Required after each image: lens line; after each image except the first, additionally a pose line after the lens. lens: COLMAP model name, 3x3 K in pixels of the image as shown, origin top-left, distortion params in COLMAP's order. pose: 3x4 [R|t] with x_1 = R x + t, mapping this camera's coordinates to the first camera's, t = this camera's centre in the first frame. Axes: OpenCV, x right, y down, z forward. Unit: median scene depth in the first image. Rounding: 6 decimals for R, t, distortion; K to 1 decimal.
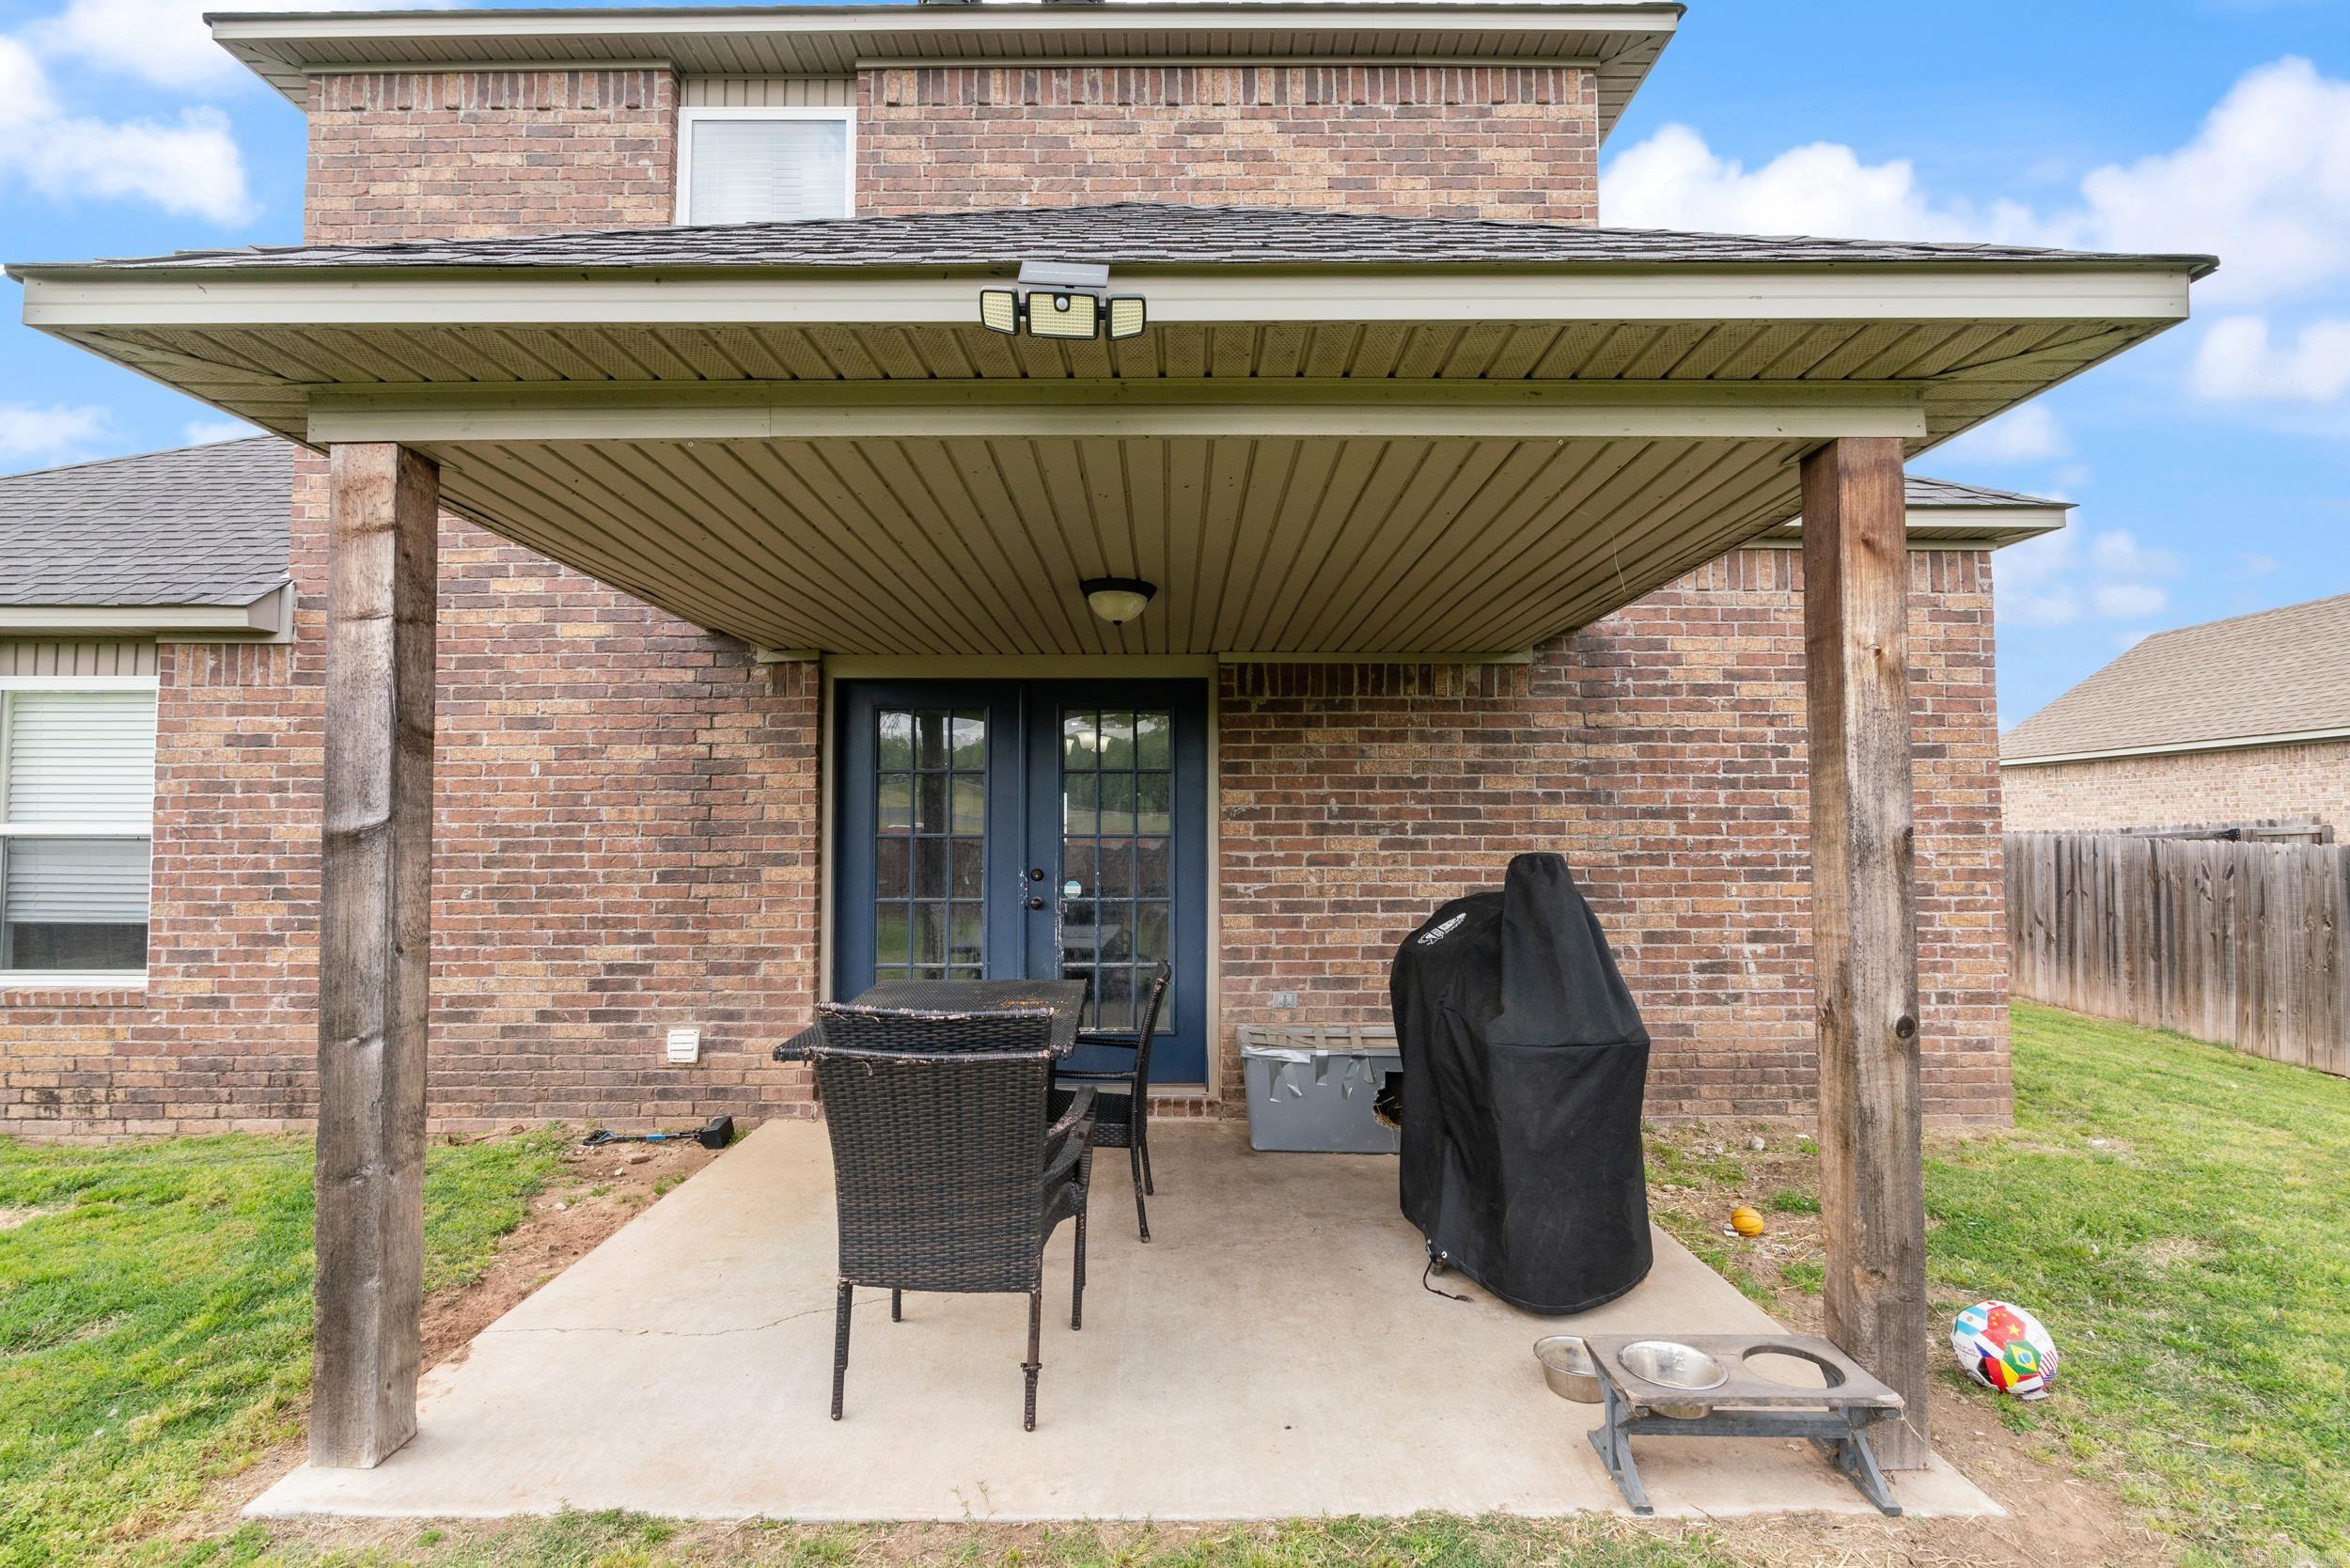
lens RADIAL K [[1098.8, 0, 1177.8], [0, 1098.8, 786.5], [0, 0, 1]] dist [-0.004770, -0.001075]
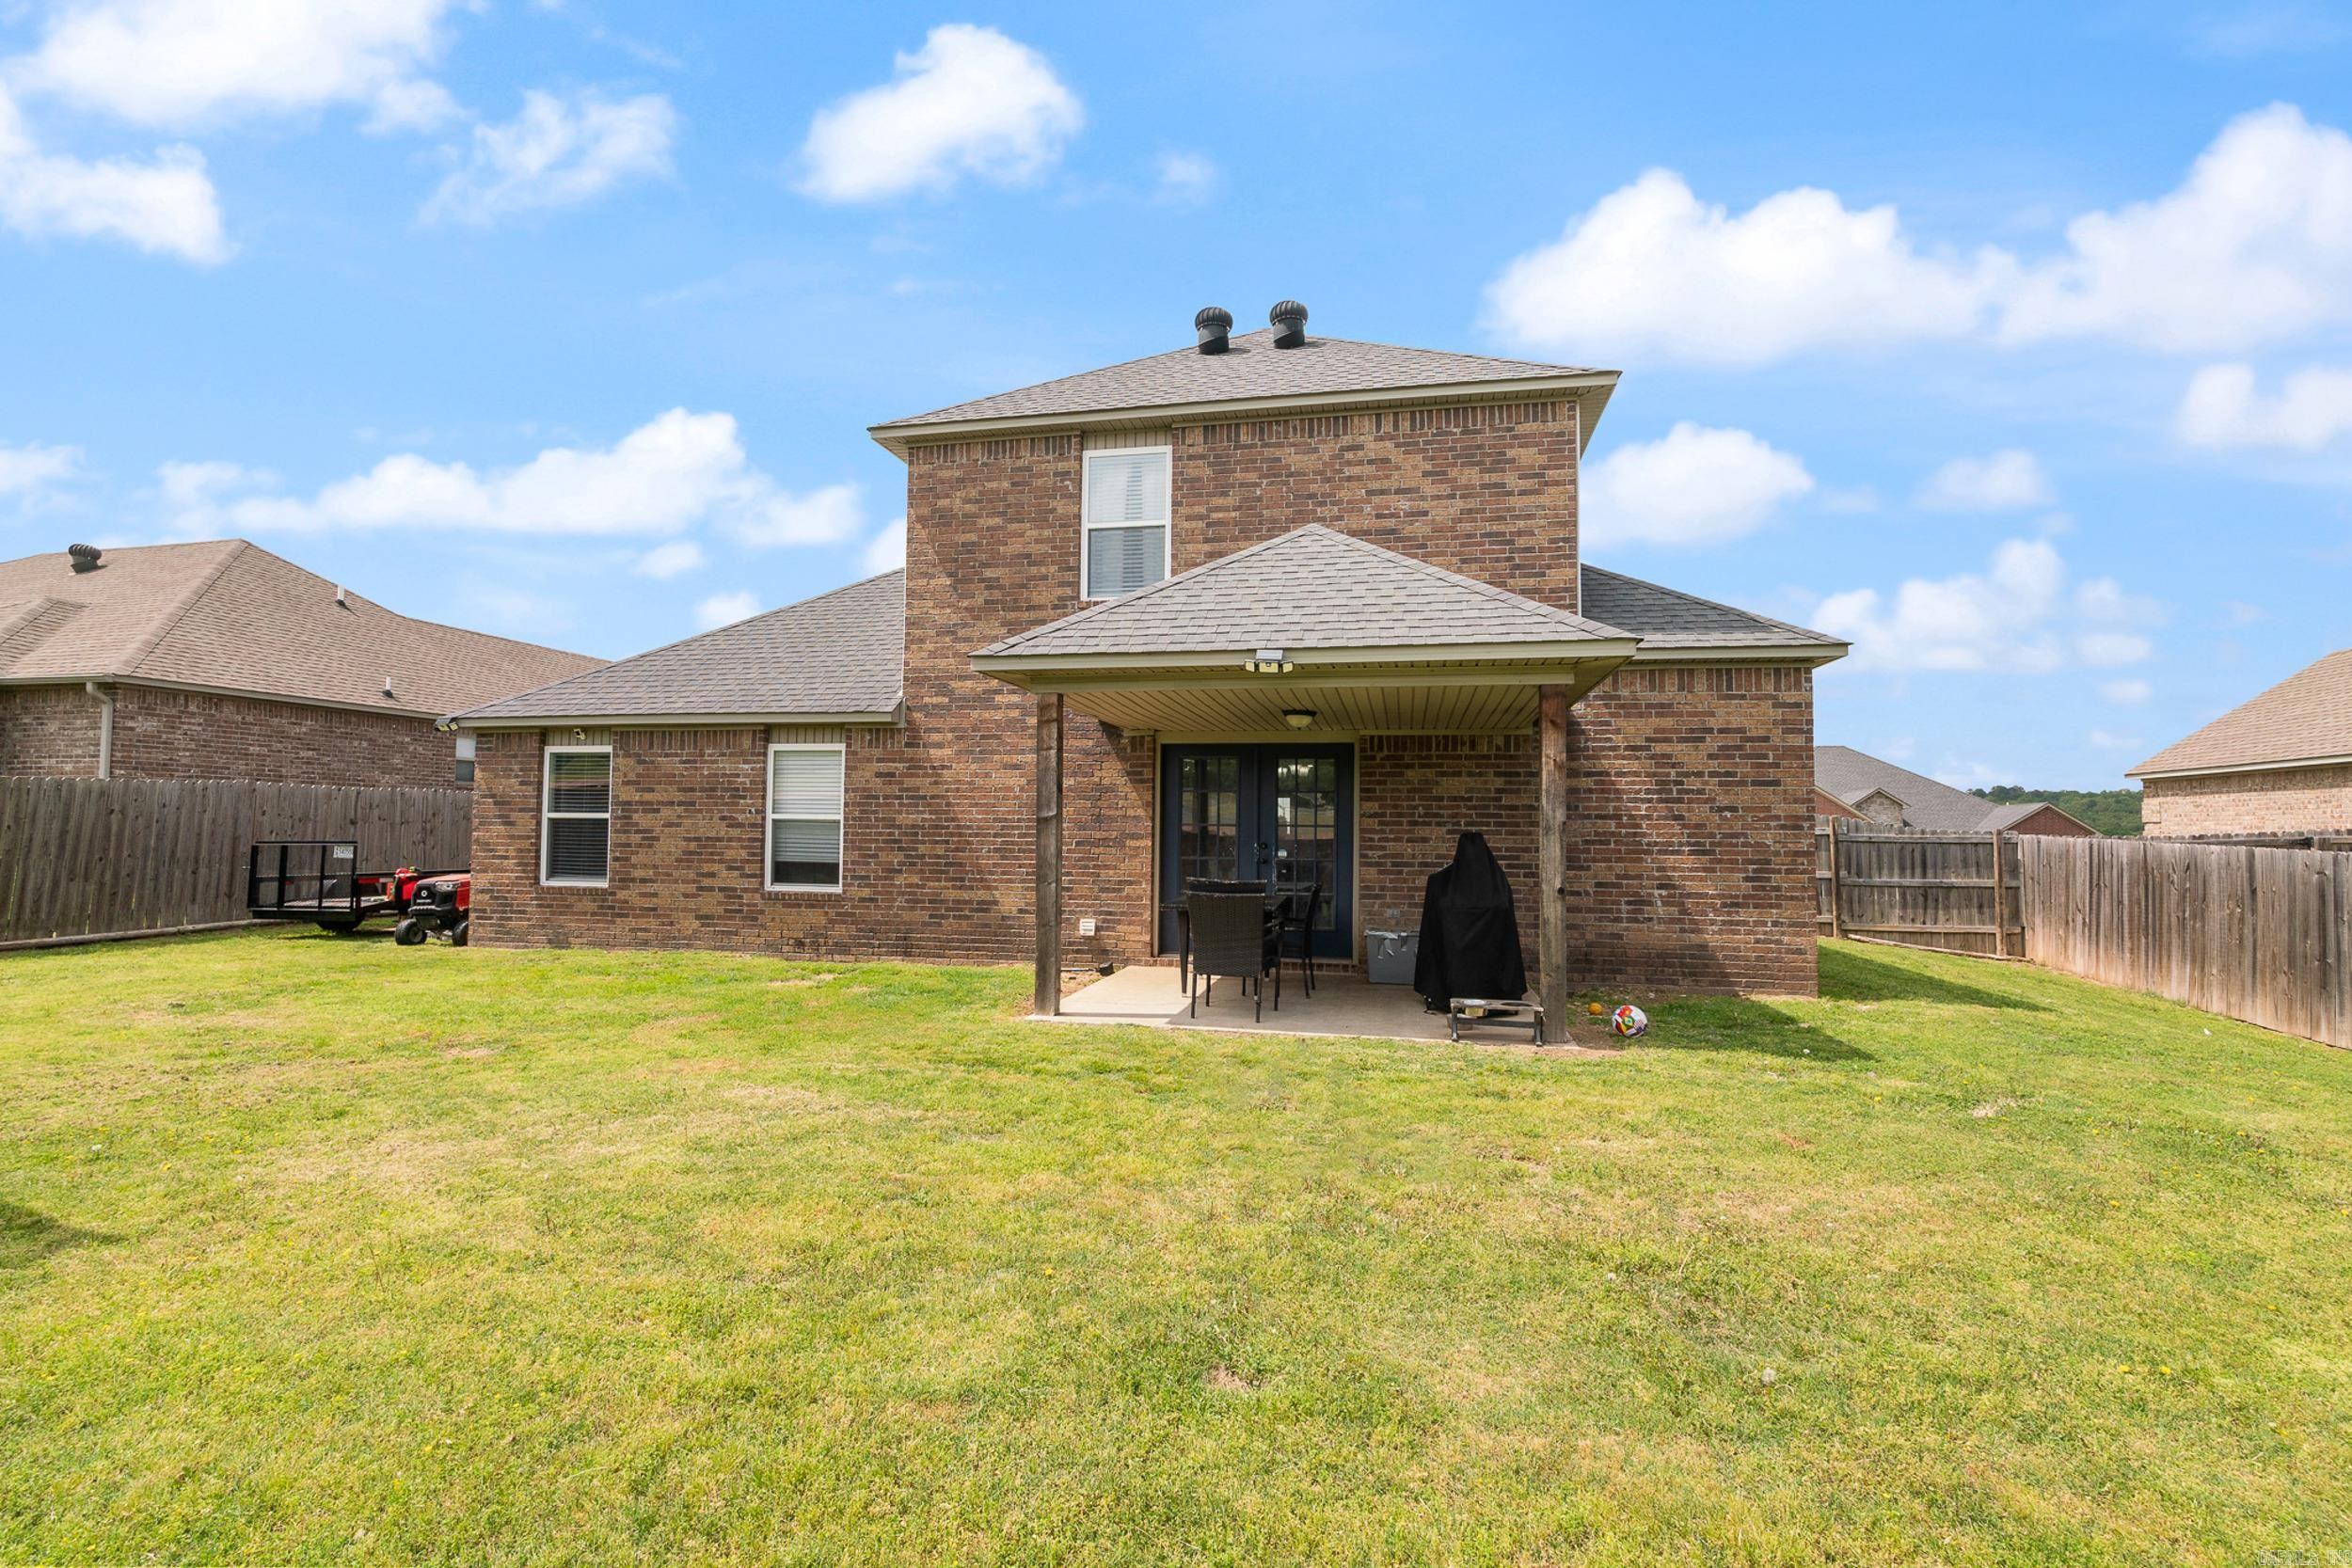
lens RADIAL K [[1099.6, 0, 1167.9], [0, 1099.6, 787.5], [0, 0, 1]] dist [-0.004770, -0.001075]
pose [[0.975978, 0.004459, -0.217823, 0.128812], [-0.004307, 0.999990, 0.001171, -0.022877], [0.217826, -0.000204, 0.975988, -0.923343]]
